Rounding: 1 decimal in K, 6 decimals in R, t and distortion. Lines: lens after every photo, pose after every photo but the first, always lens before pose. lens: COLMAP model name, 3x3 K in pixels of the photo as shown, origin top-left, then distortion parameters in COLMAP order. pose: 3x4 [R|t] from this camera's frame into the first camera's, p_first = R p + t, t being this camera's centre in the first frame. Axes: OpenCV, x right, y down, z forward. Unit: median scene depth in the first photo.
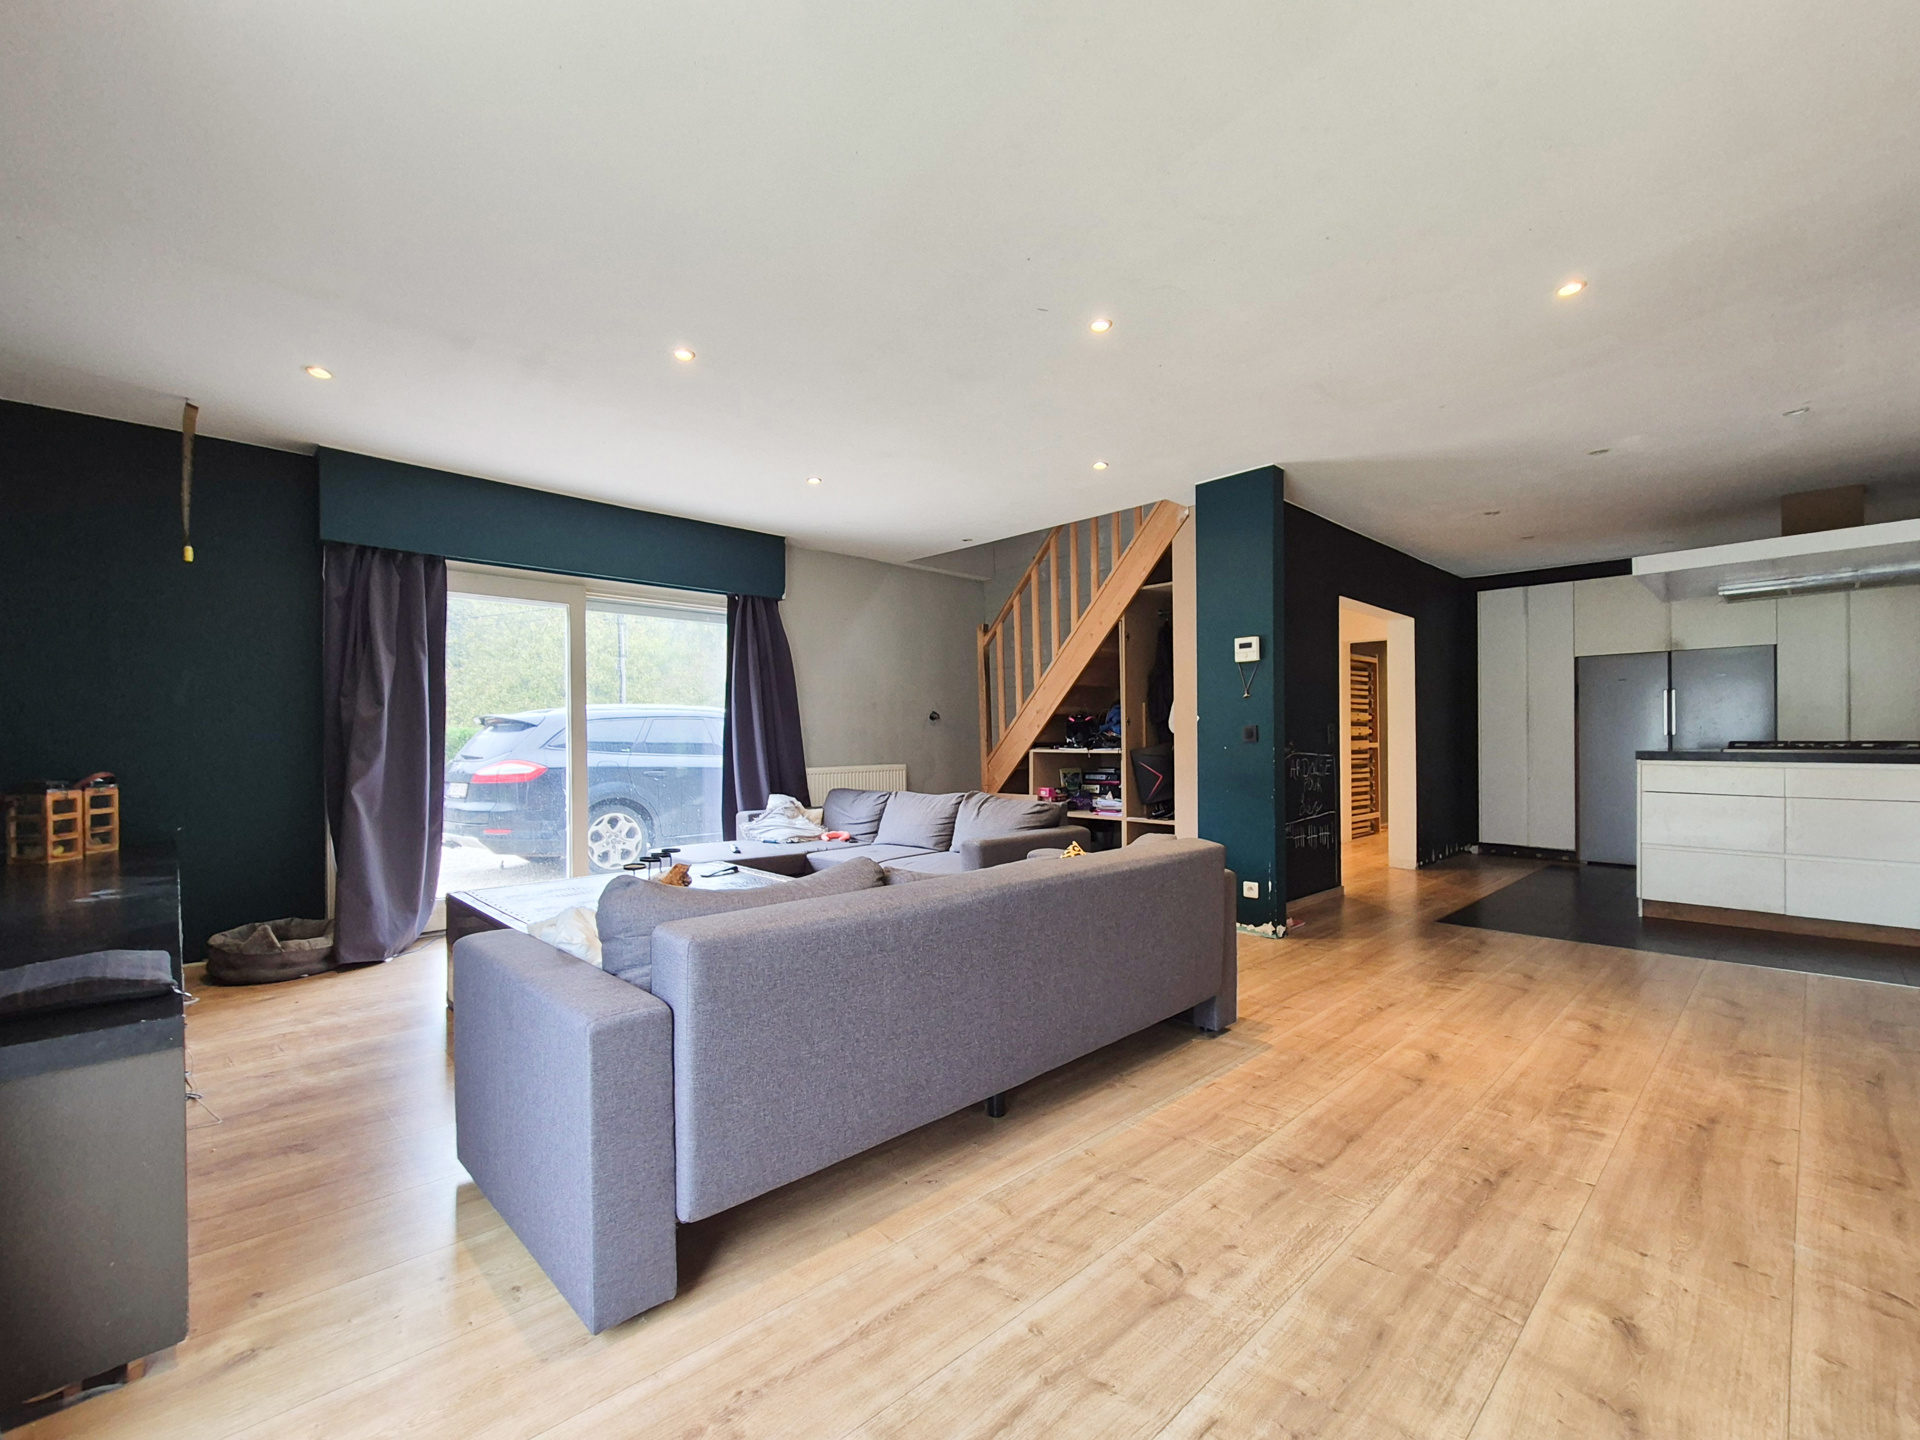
lens RADIAL K [[854.4, 0, 957.7], [0, 854.4, 737.0], [0, 0, 1]] dist [-0.003305, -0.000711]
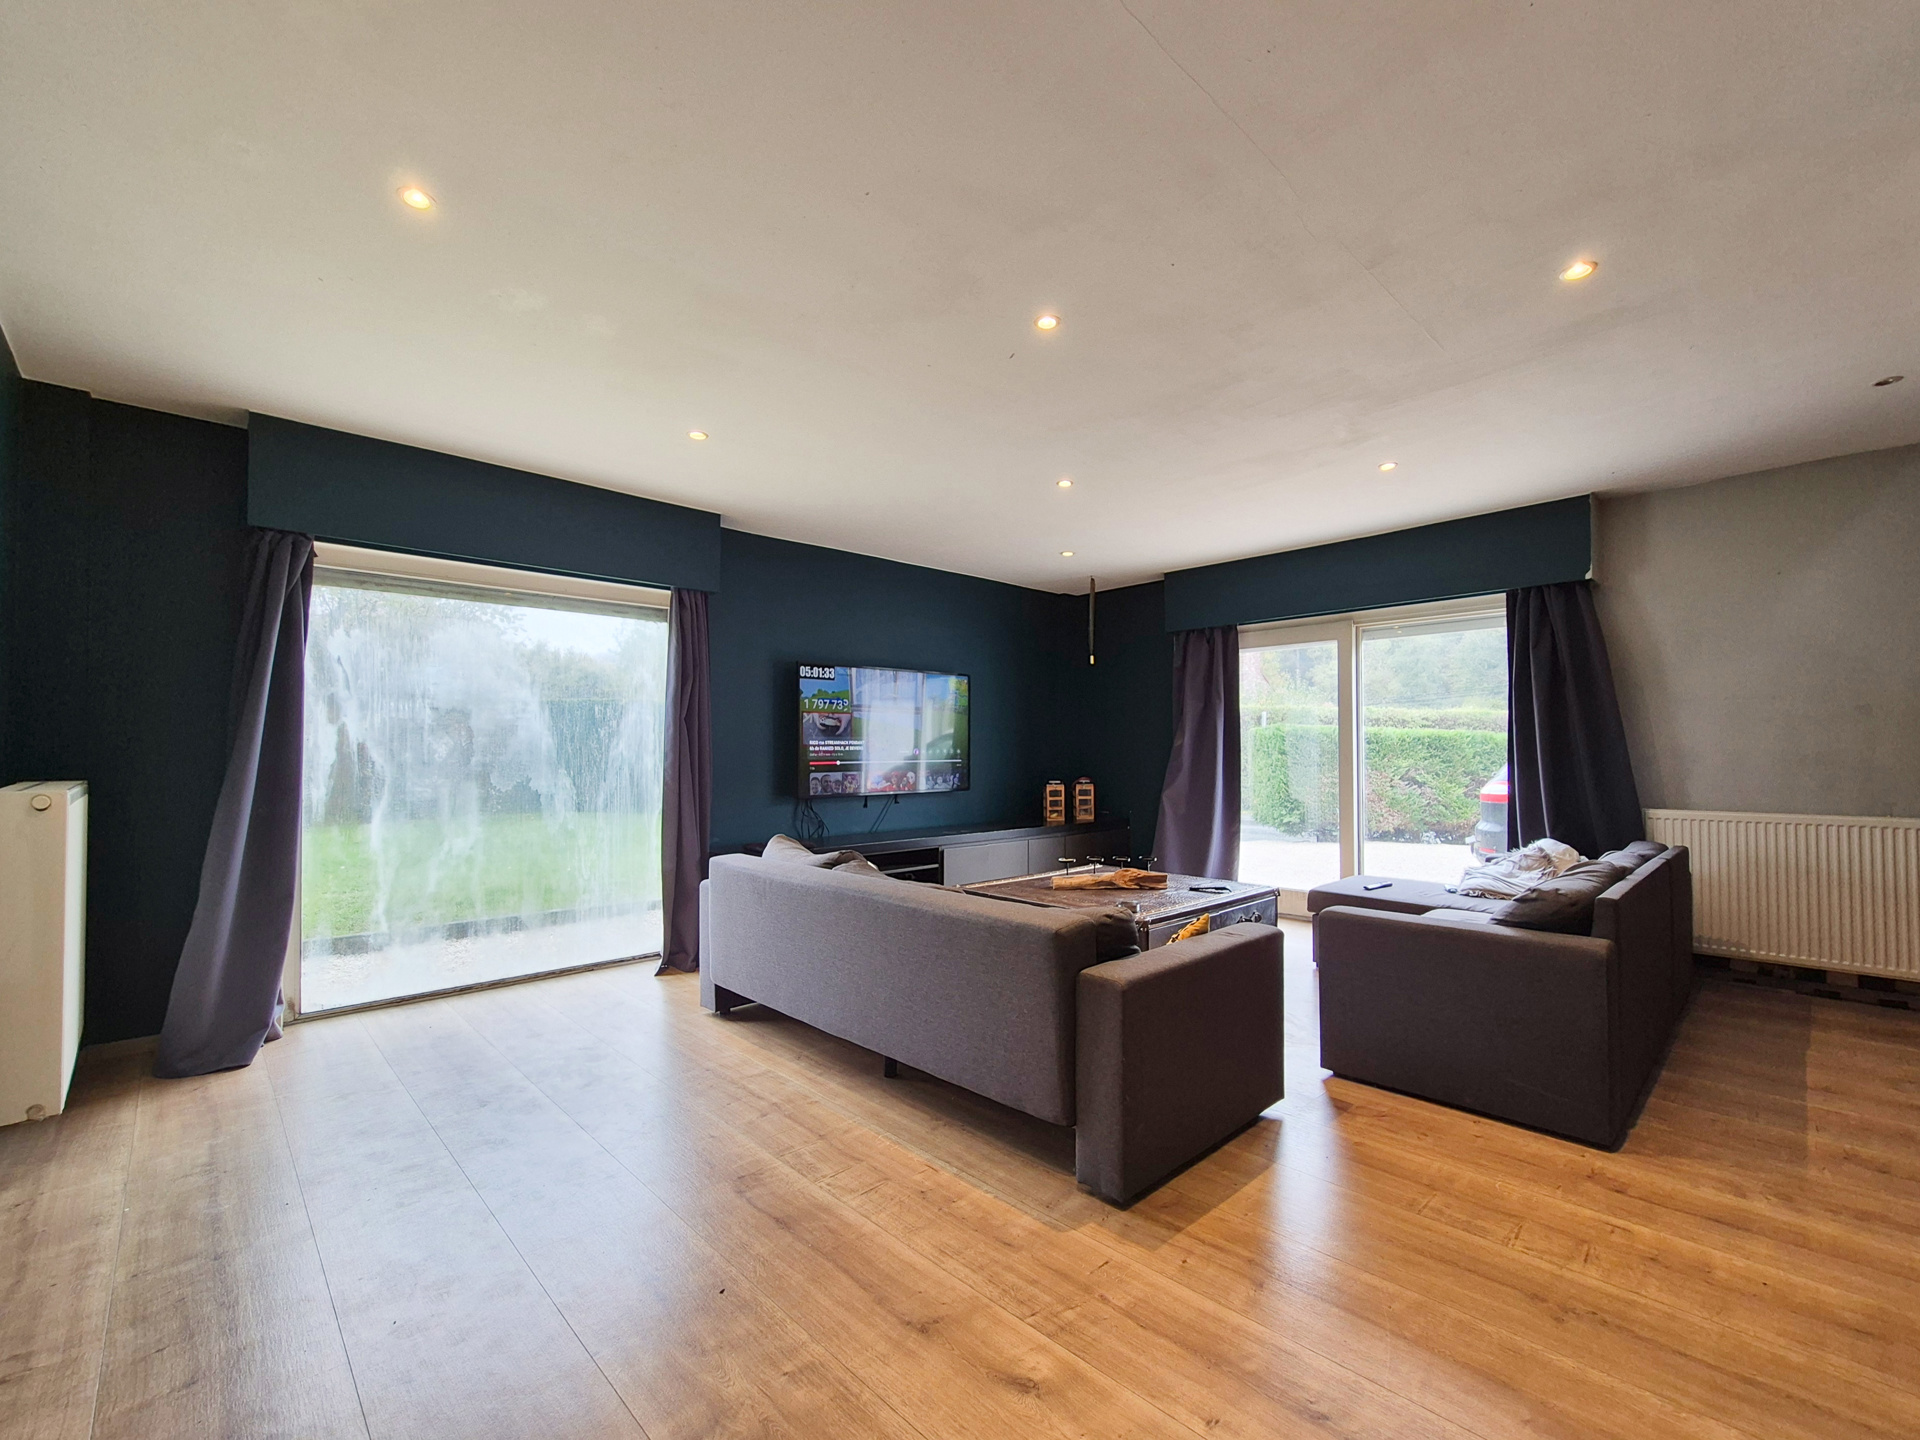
lens RADIAL K [[774.9, 0, 944.1], [0, 774.9, 737.5], [0, 0, 1]] dist [0.008106, 0.000876]
pose [[0.005655, -0.012886, -0.999901, 0.863042], [0.013303, 0.999829, -0.012810, -0.035392], [0.999896, -0.013229, 0.005826, 0.764837]]
